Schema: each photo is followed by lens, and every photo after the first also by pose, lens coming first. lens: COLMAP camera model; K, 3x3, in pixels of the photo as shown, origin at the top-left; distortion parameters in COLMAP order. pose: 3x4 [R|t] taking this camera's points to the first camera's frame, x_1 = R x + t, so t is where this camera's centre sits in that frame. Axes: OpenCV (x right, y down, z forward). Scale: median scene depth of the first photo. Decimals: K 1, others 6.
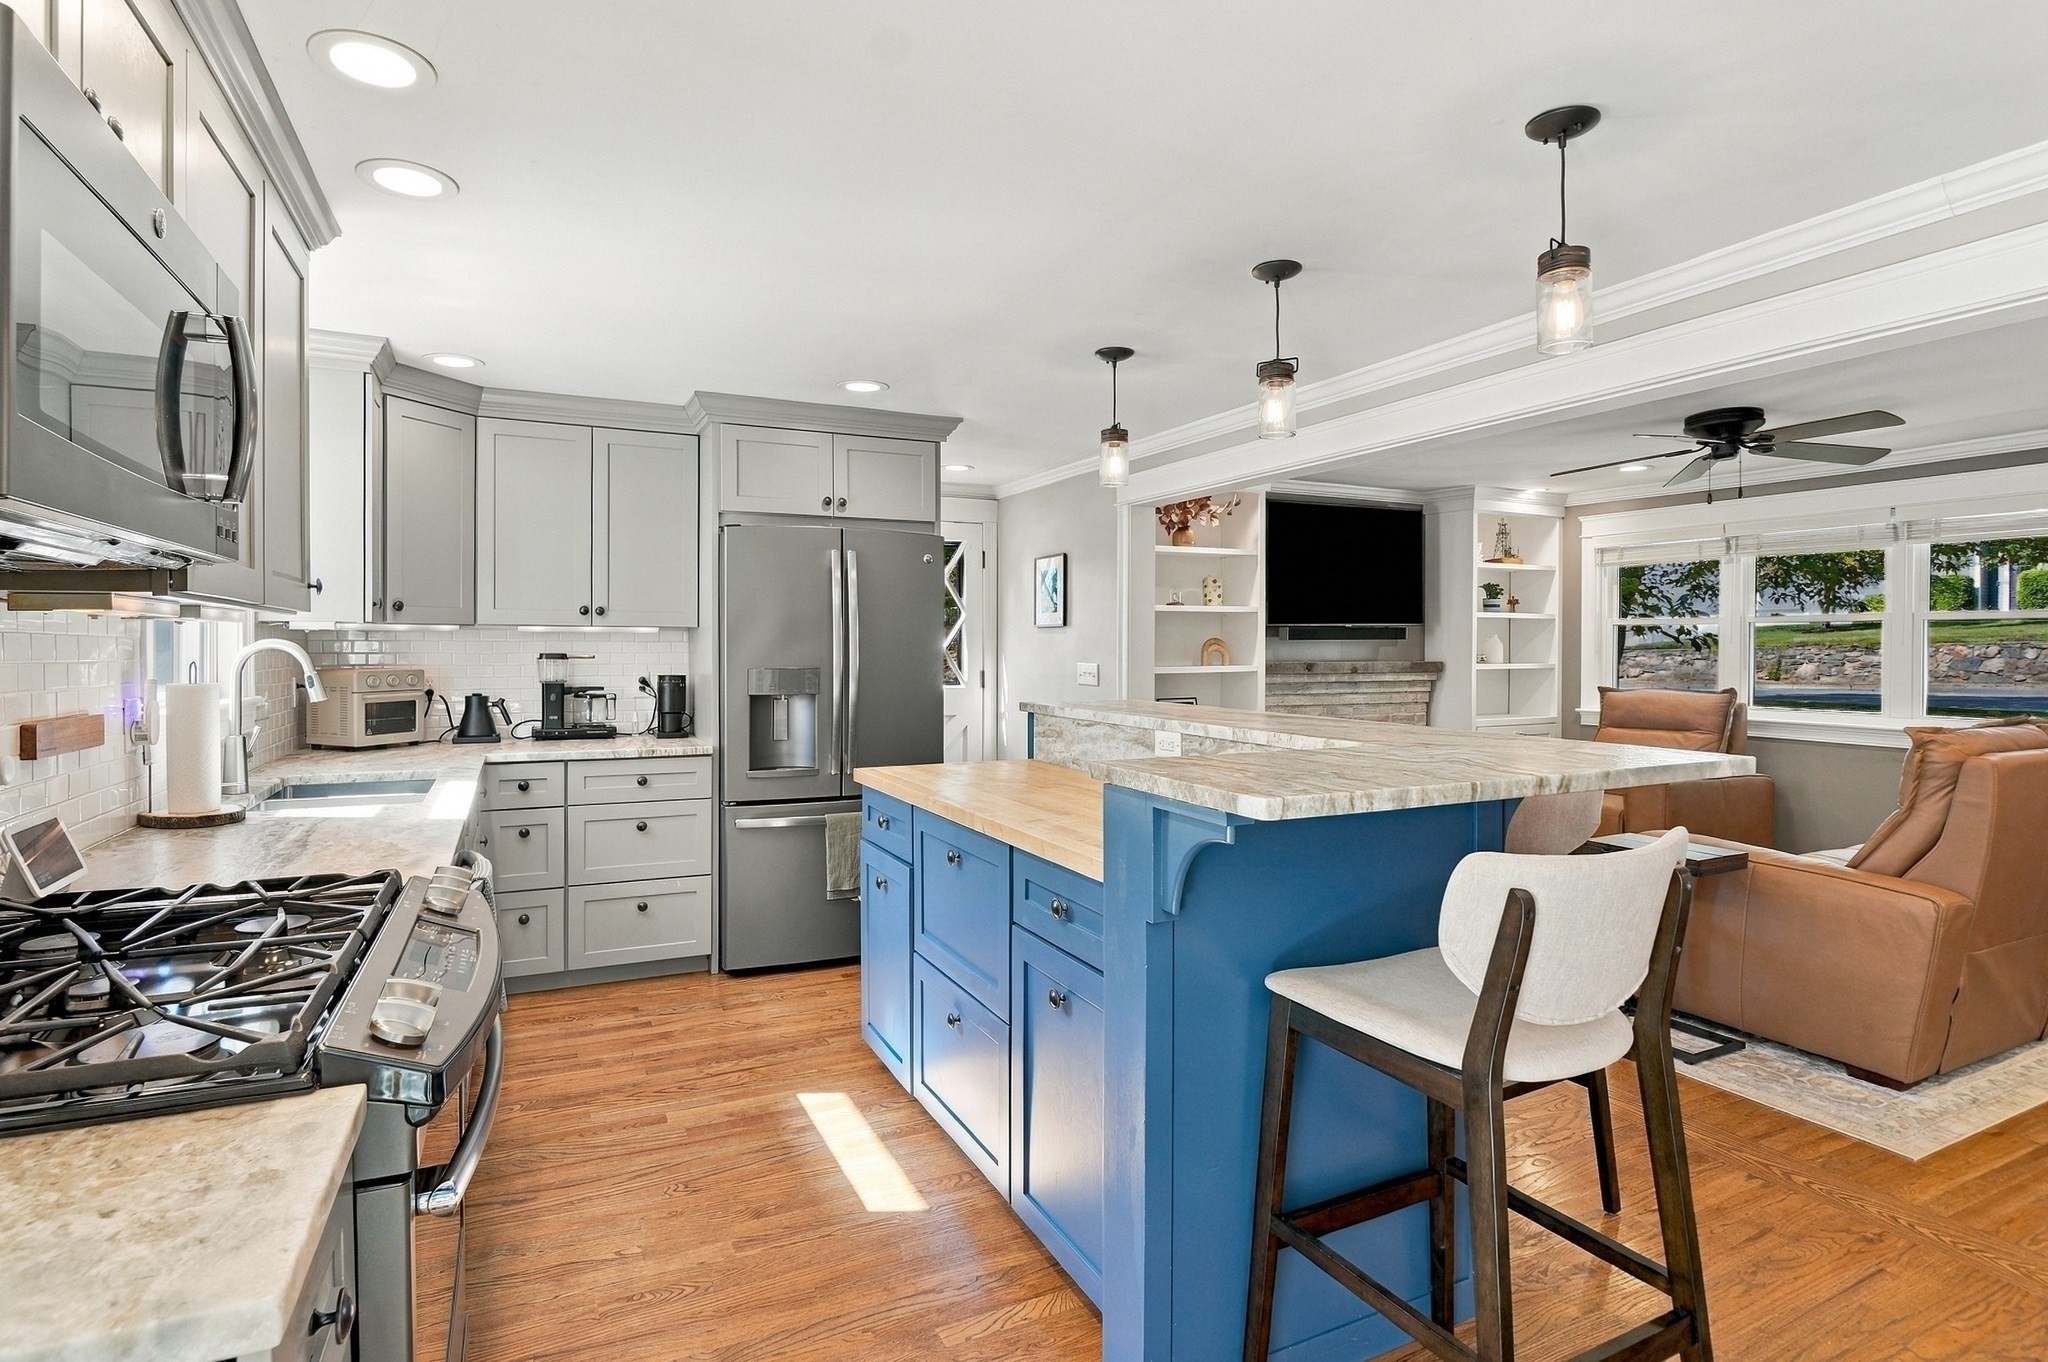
lens RADIAL K [[1013.4, 0, 997.3], [0, 1013.4, 654.9], [0, 0, 1]] dist [-0.023781, -0.001234]
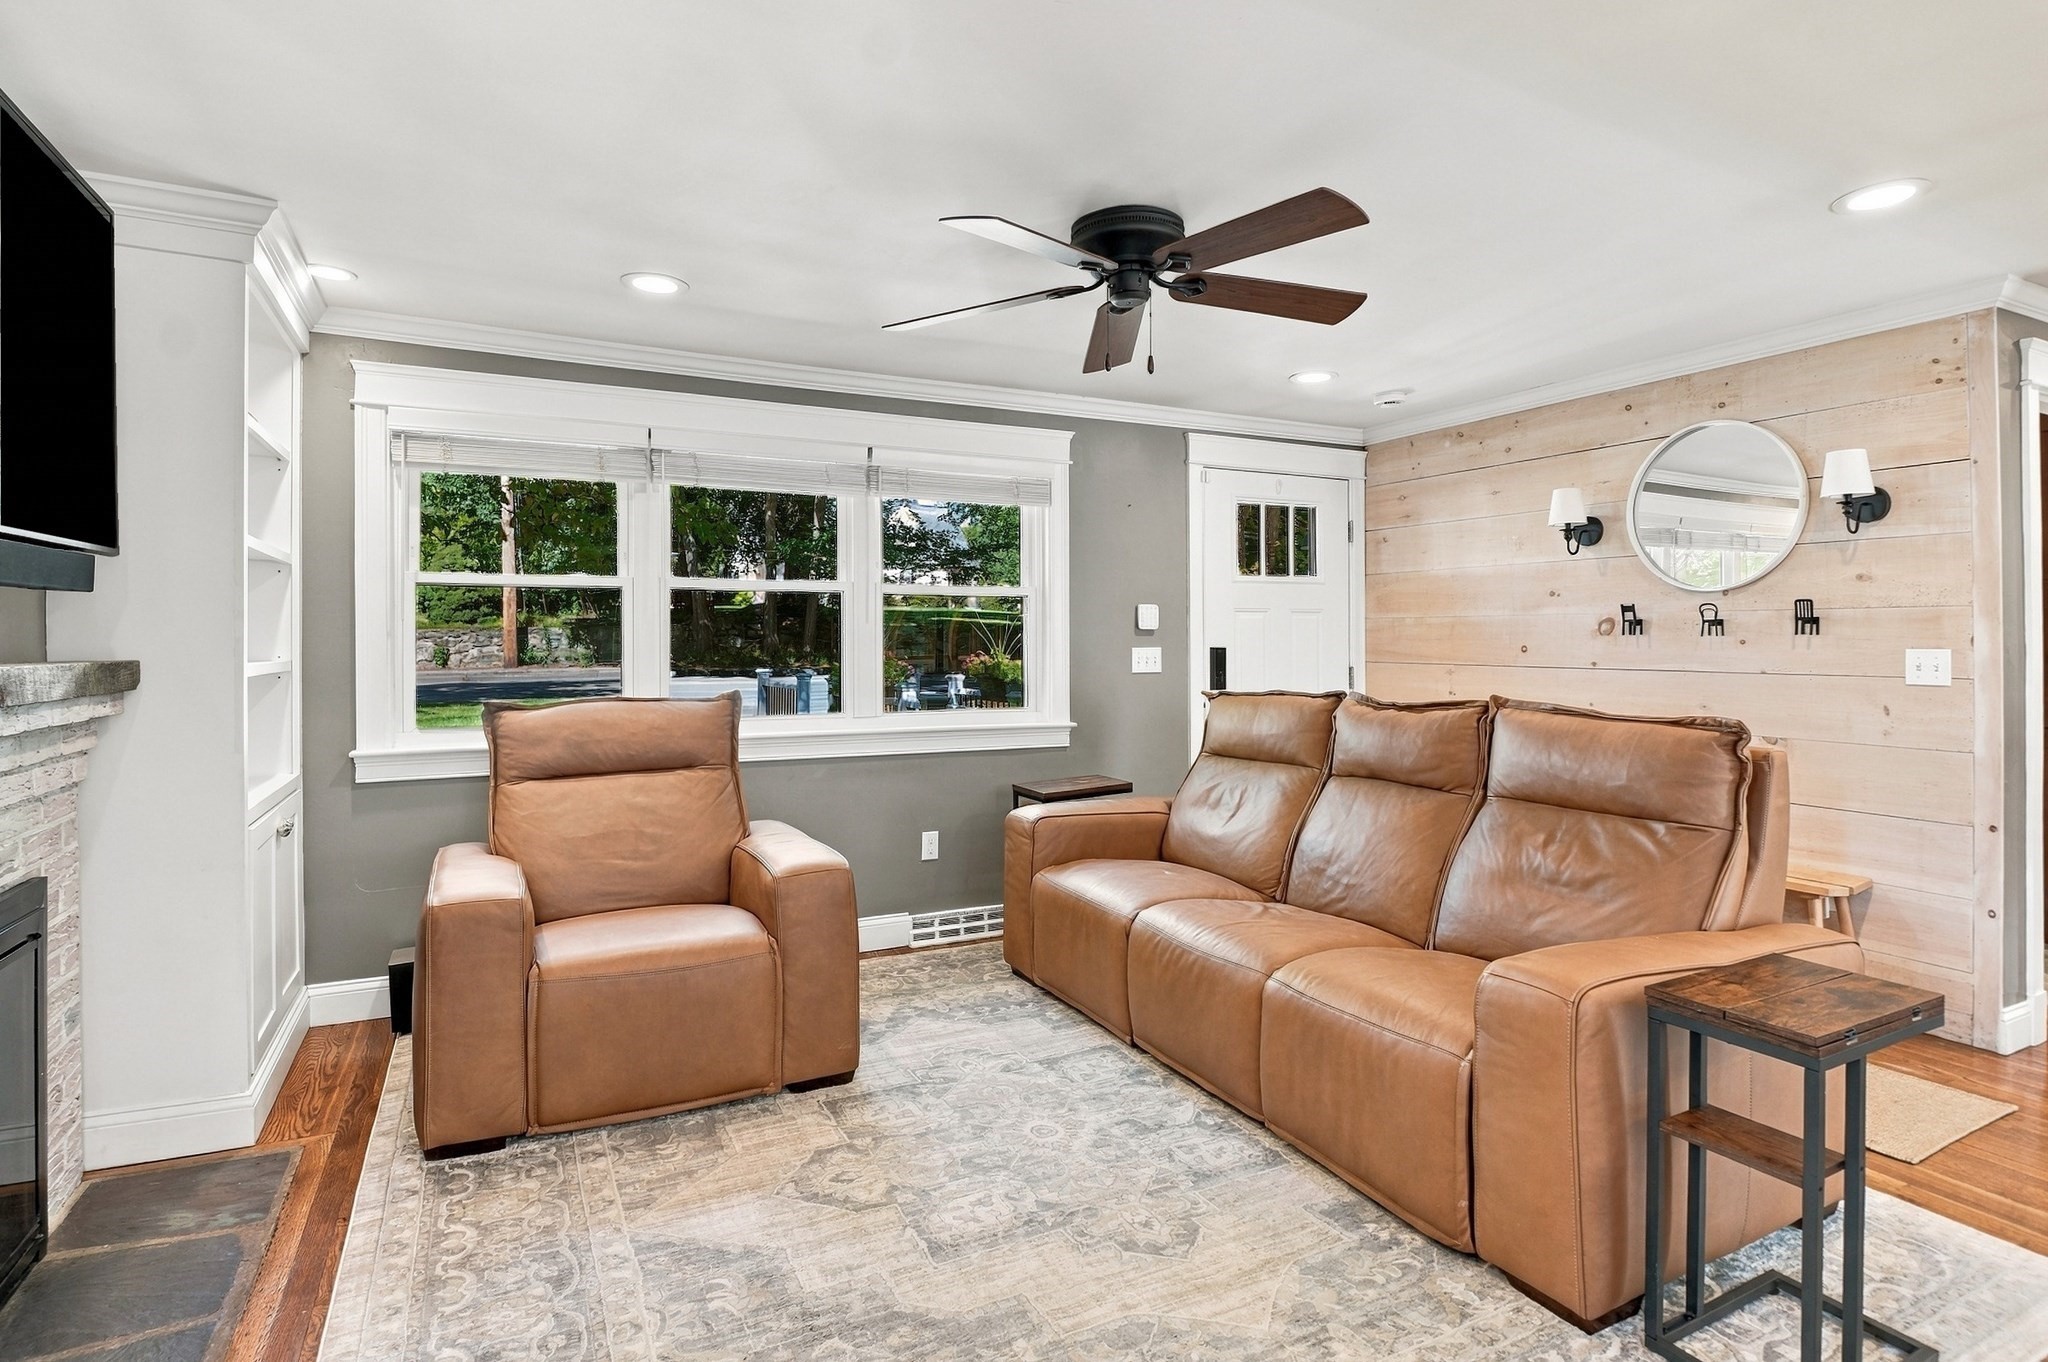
lens RADIAL K [[1024.0, 0, 1009.7], [0, 1024.0, 646.9], [0, 0, 1]] dist [-0.022118, -0.000720]
pose [[-0.022404, -0.008953, 0.999709, 0.121337], [0.011534, 0.999891, 0.009213, 0.002956], [-0.999682, 0.011737, -0.022298, 1.082187]]
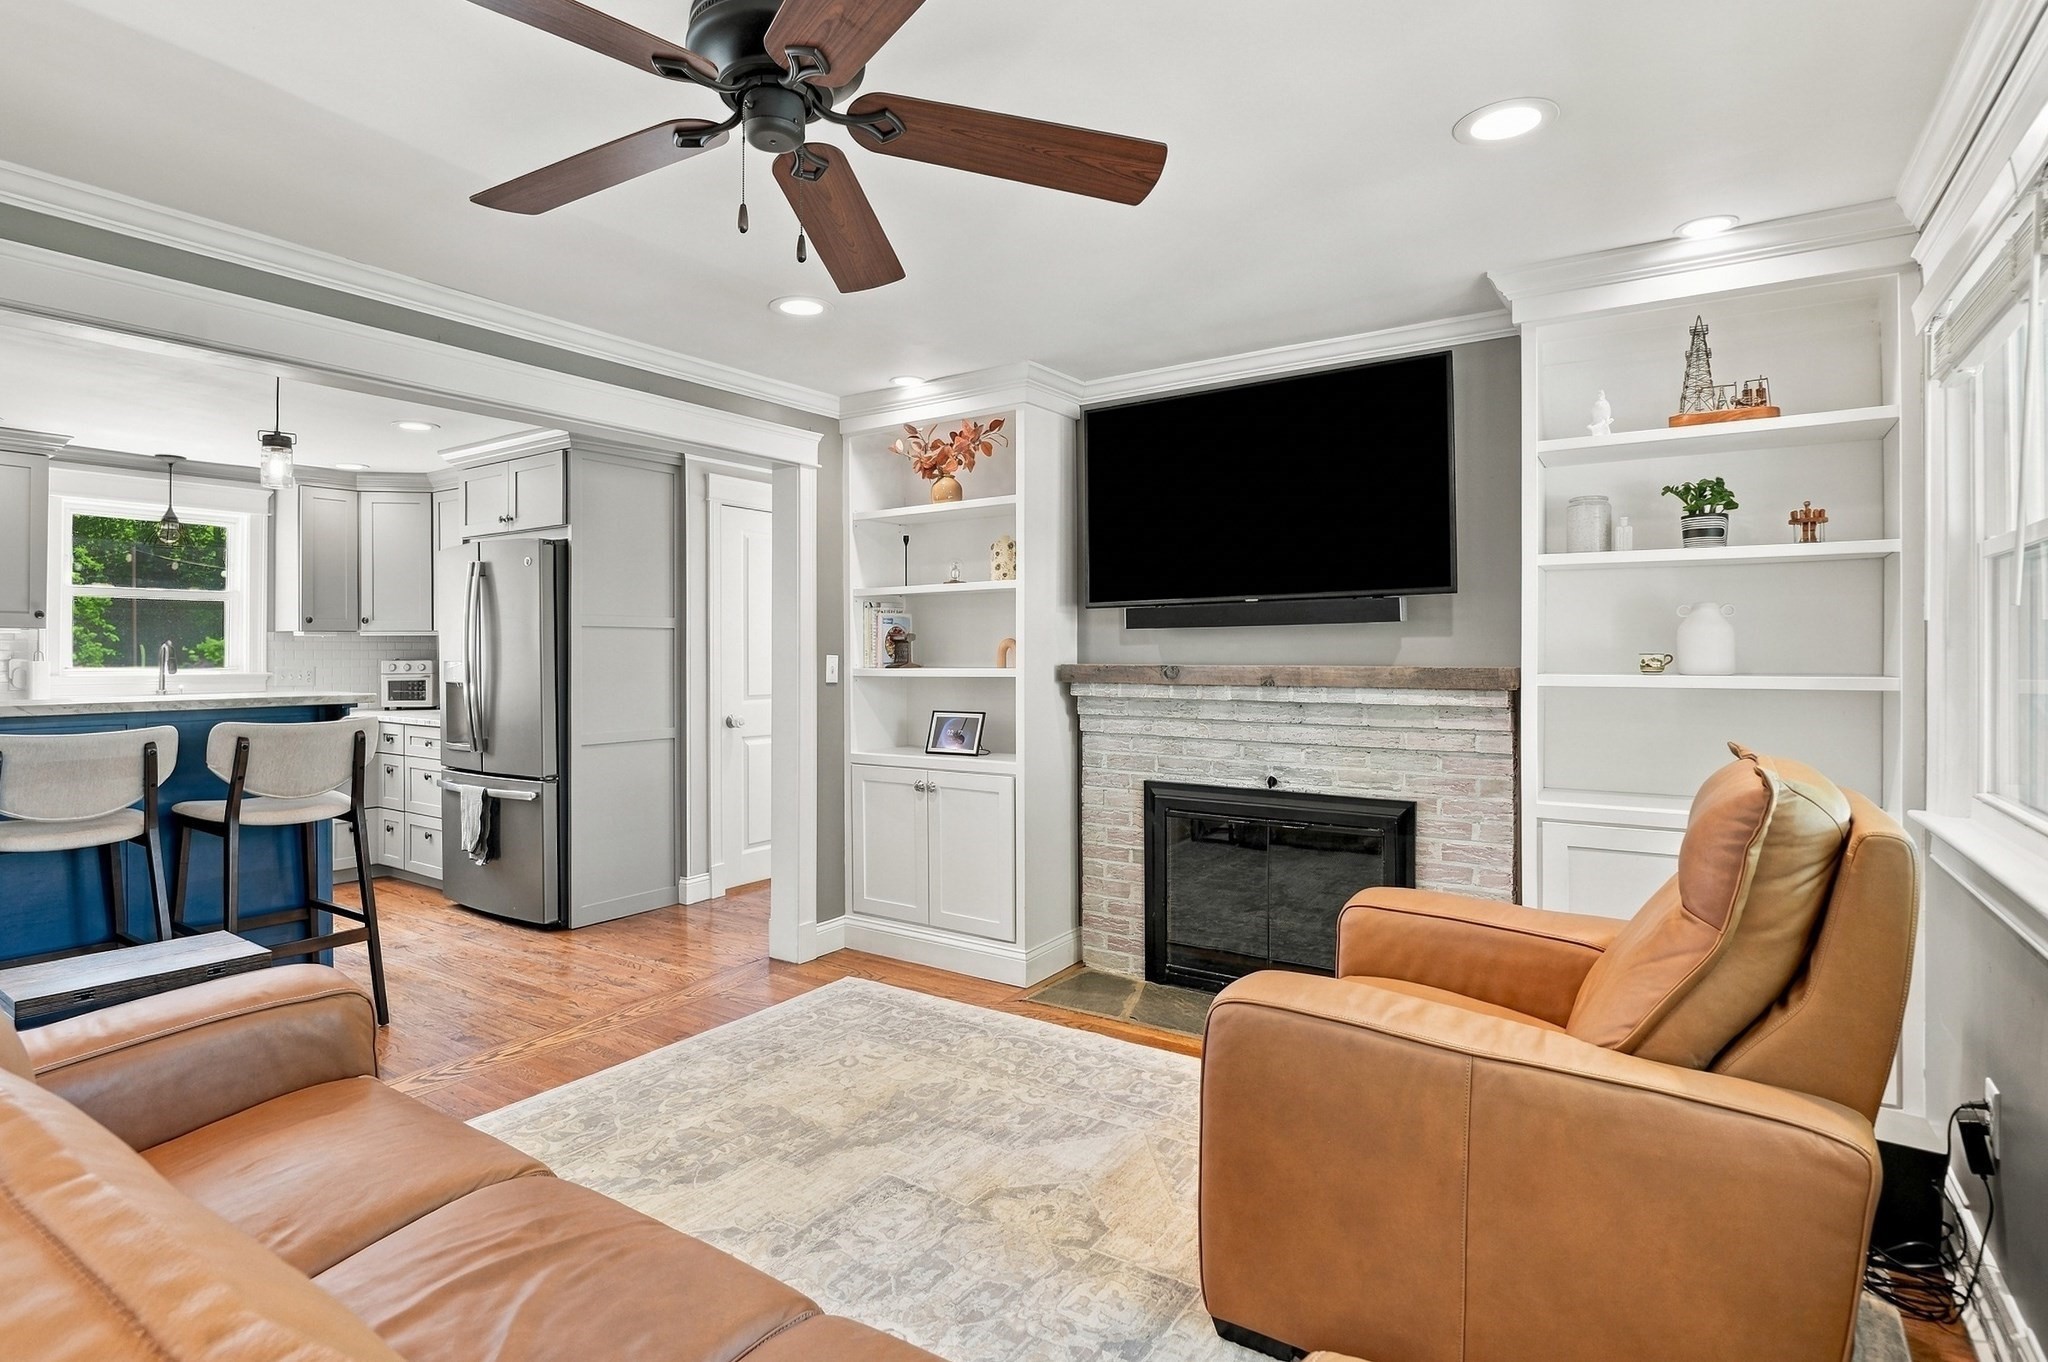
lens RADIAL K [[1024.0, 0, 1009.7], [0, 1024.0, 646.9], [0, 0, 1]] dist [-0.022118, -0.000720]
pose [[0.514999, -0.005689, -0.857172, 1.109557], [-0.004685, 0.999944, -0.009451, 0.003662], [0.857178, 0.008884, 0.514943, 0.873450]]
